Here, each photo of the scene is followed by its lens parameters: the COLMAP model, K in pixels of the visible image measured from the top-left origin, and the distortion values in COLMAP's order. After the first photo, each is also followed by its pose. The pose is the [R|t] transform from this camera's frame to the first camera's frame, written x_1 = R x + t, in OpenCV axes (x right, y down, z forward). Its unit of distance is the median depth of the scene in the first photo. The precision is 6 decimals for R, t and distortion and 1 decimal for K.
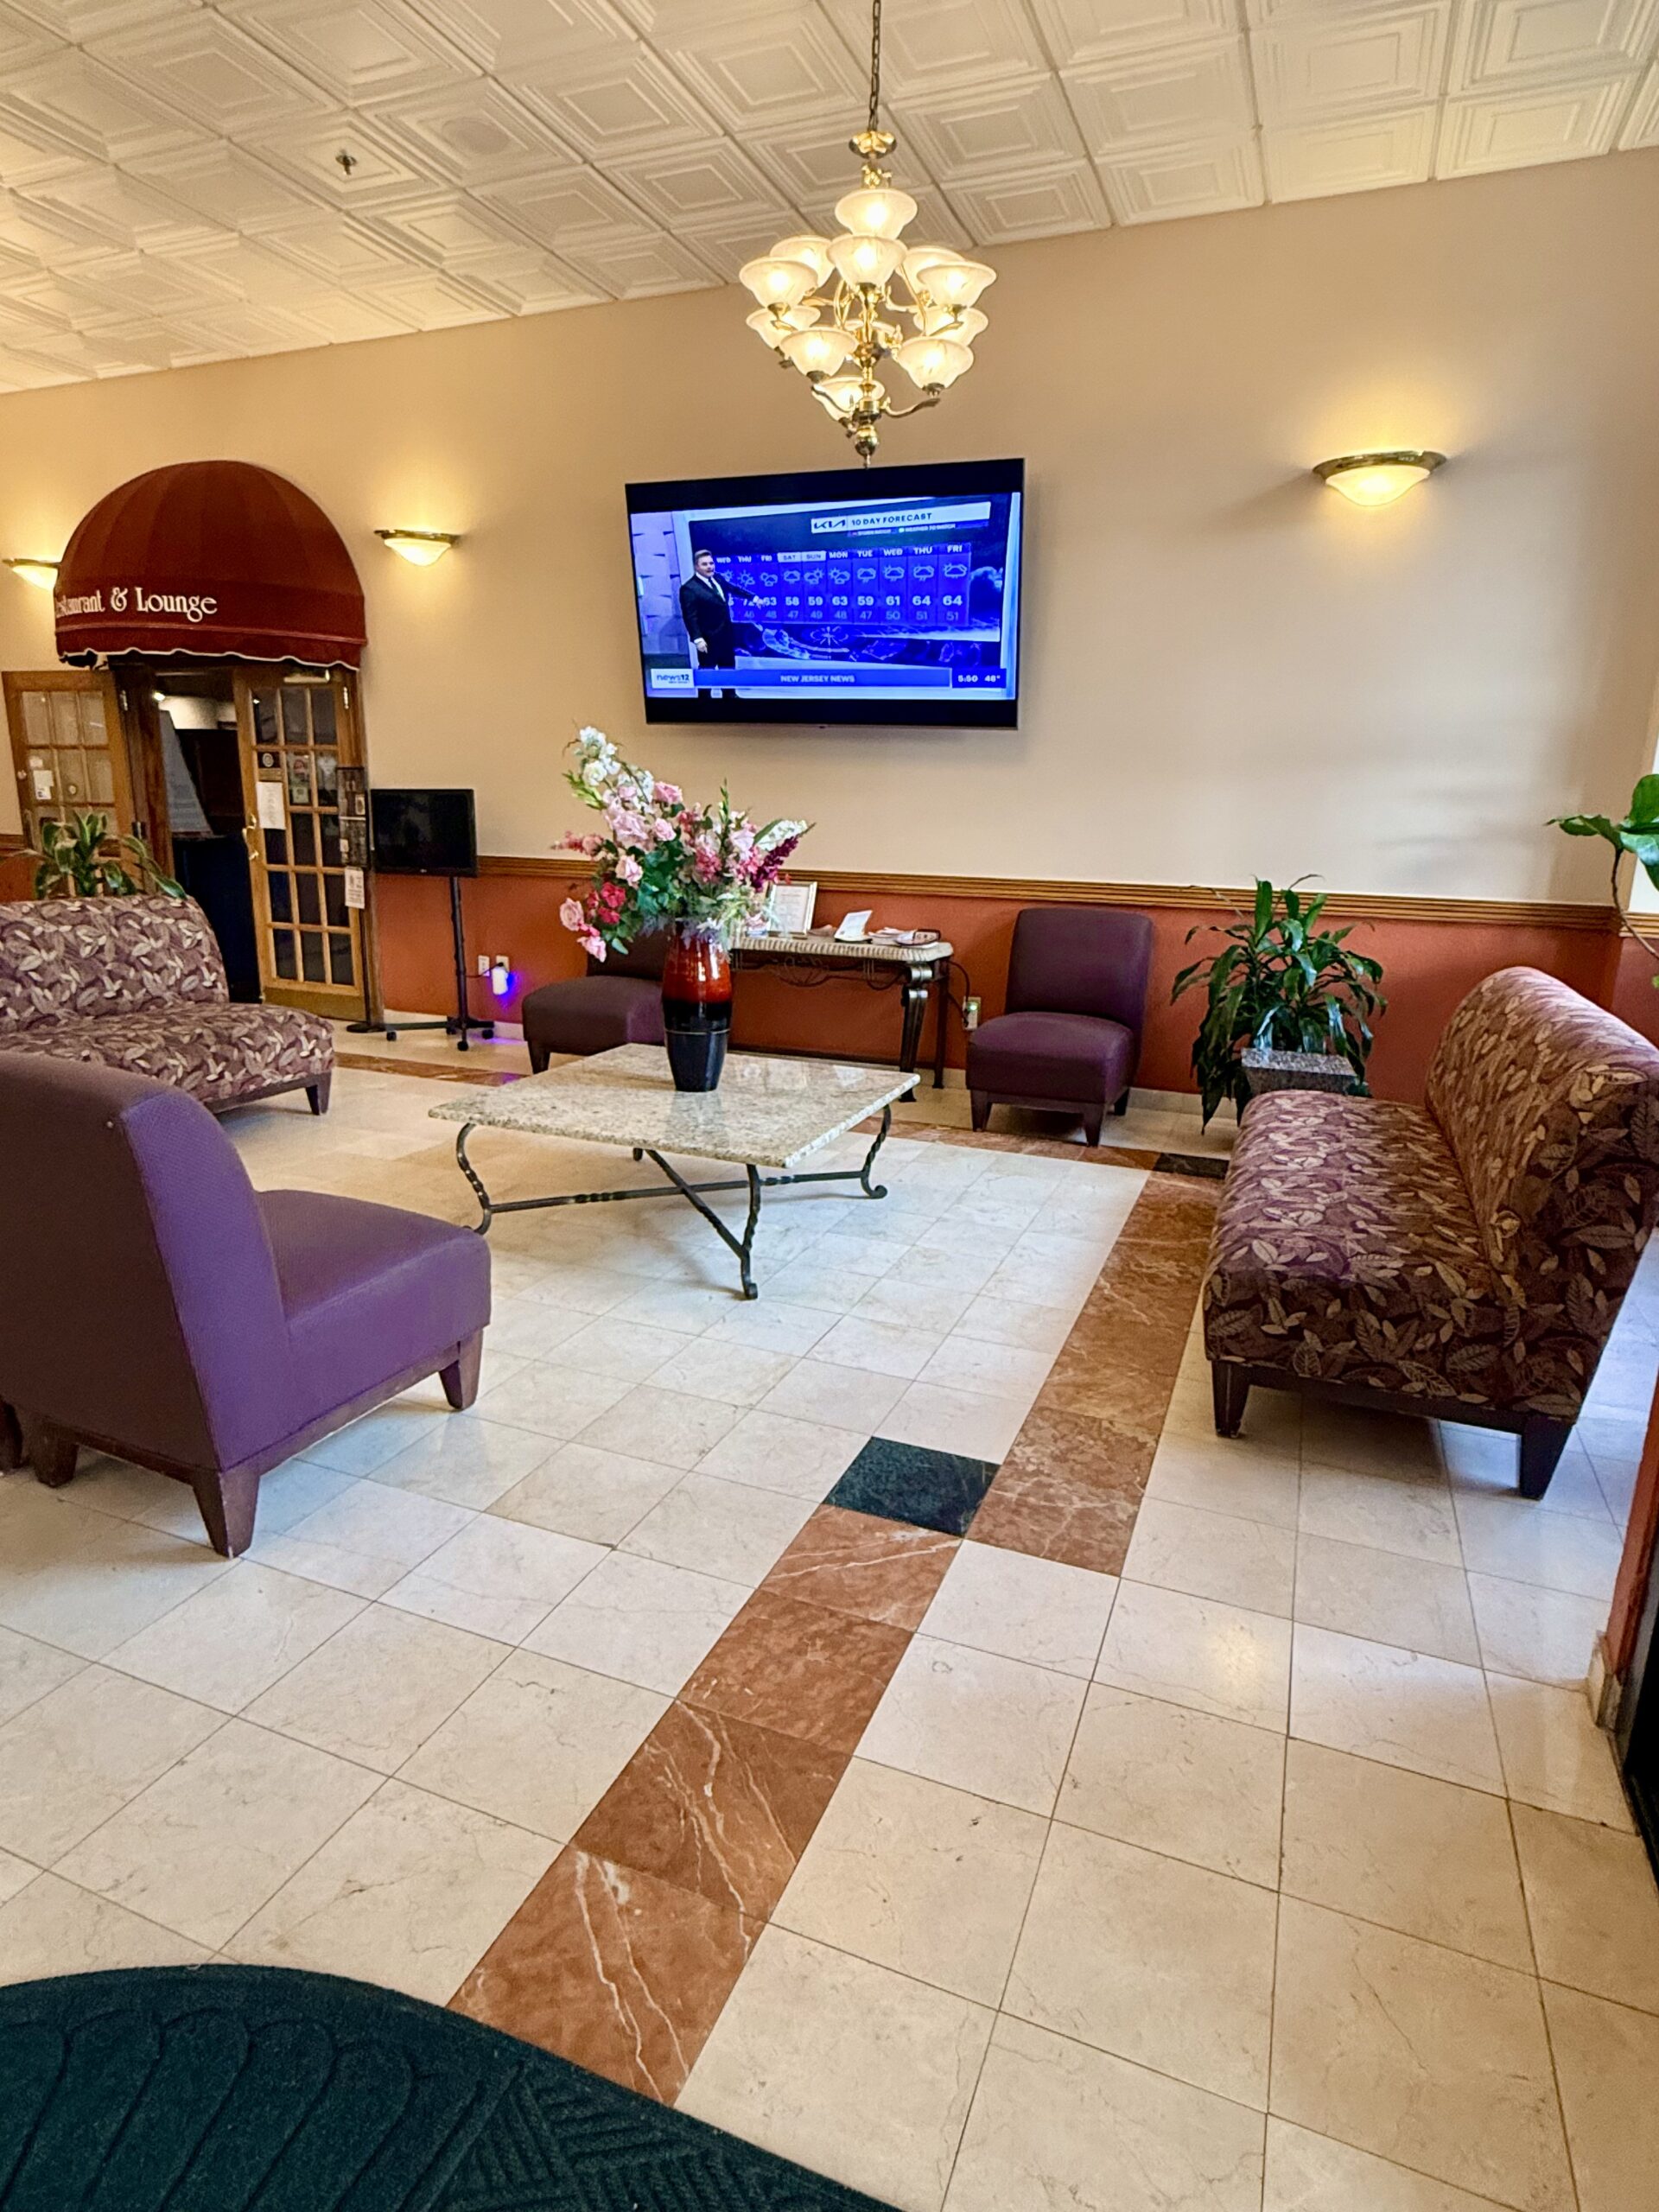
lens RADIAL K [[1226.8, 0, 828.6], [0, 1226.8, 1106.4], [0, 0, 1]] dist [0.001298, 0.000265]
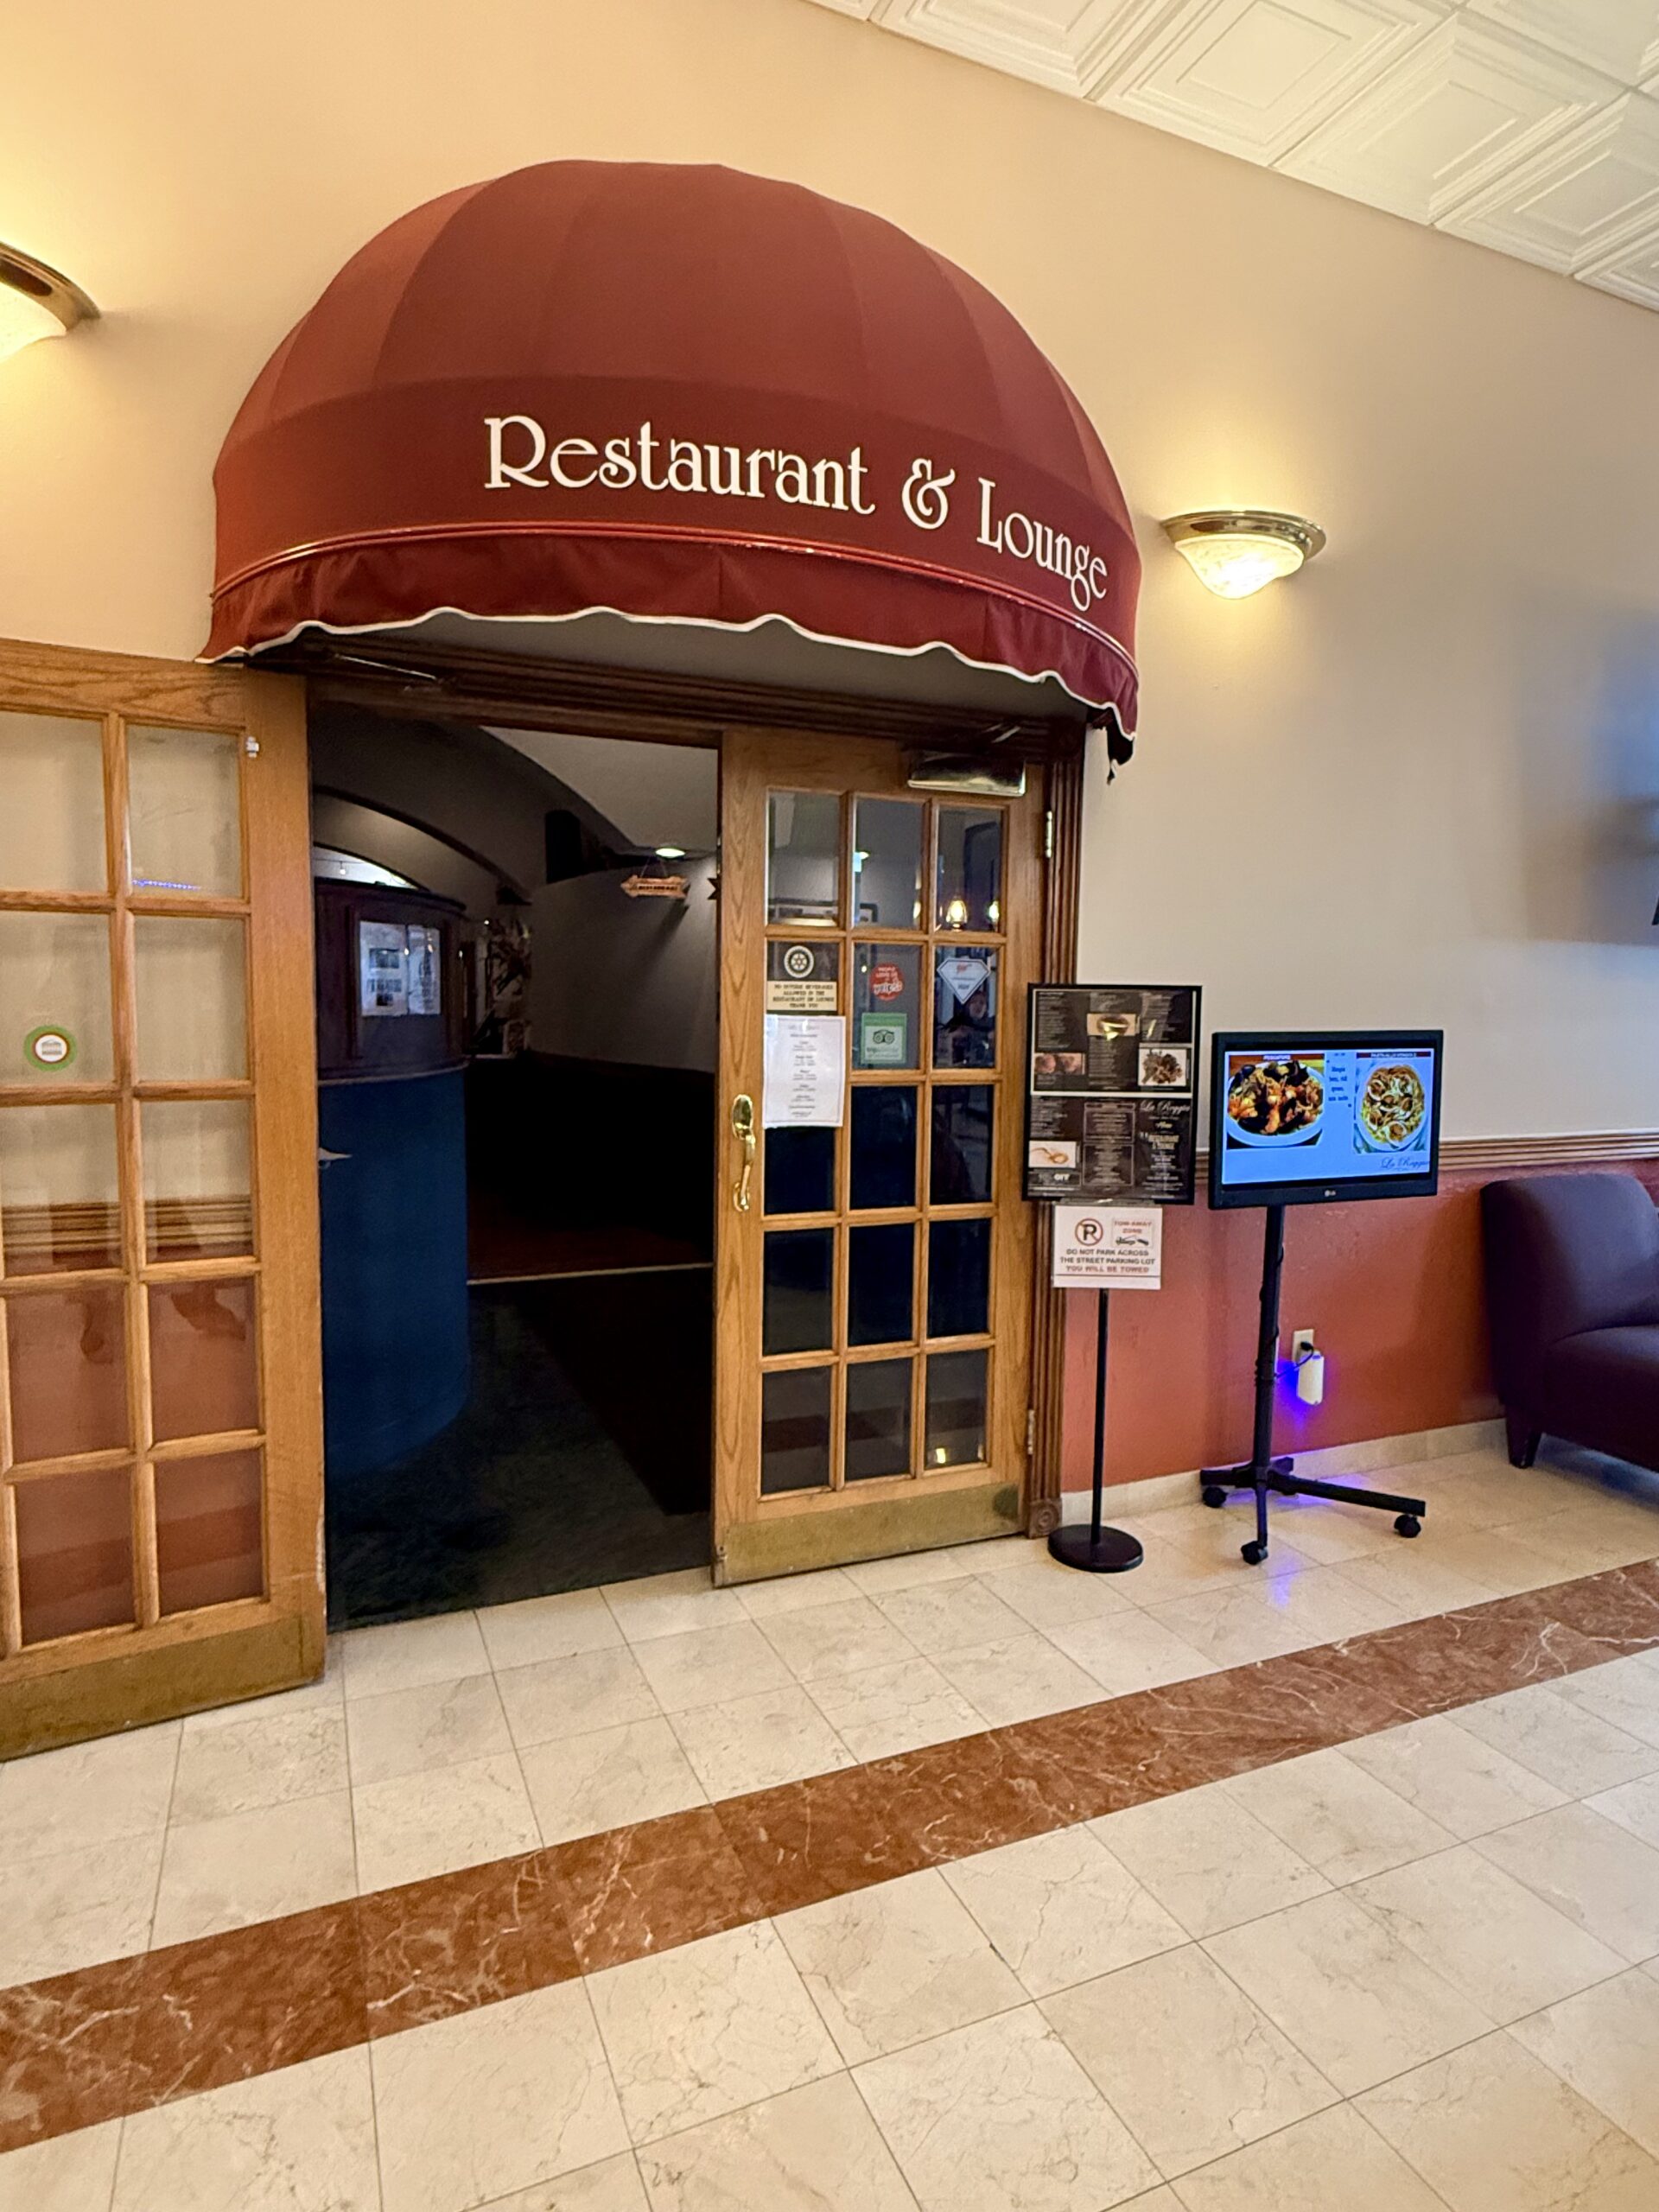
lens RADIAL K [[1226.8, 0, 827.4], [0, 1226.8, 1105.9], [0, 0, 1]] dist [0.001298, 0.000265]
pose [[0.701499, -0.071820, 0.709042, -0.737312], [0.168161, 0.983497, -0.066752, -0.206375], [-0.692546, 0.166060, 0.702000, 0.715411]]
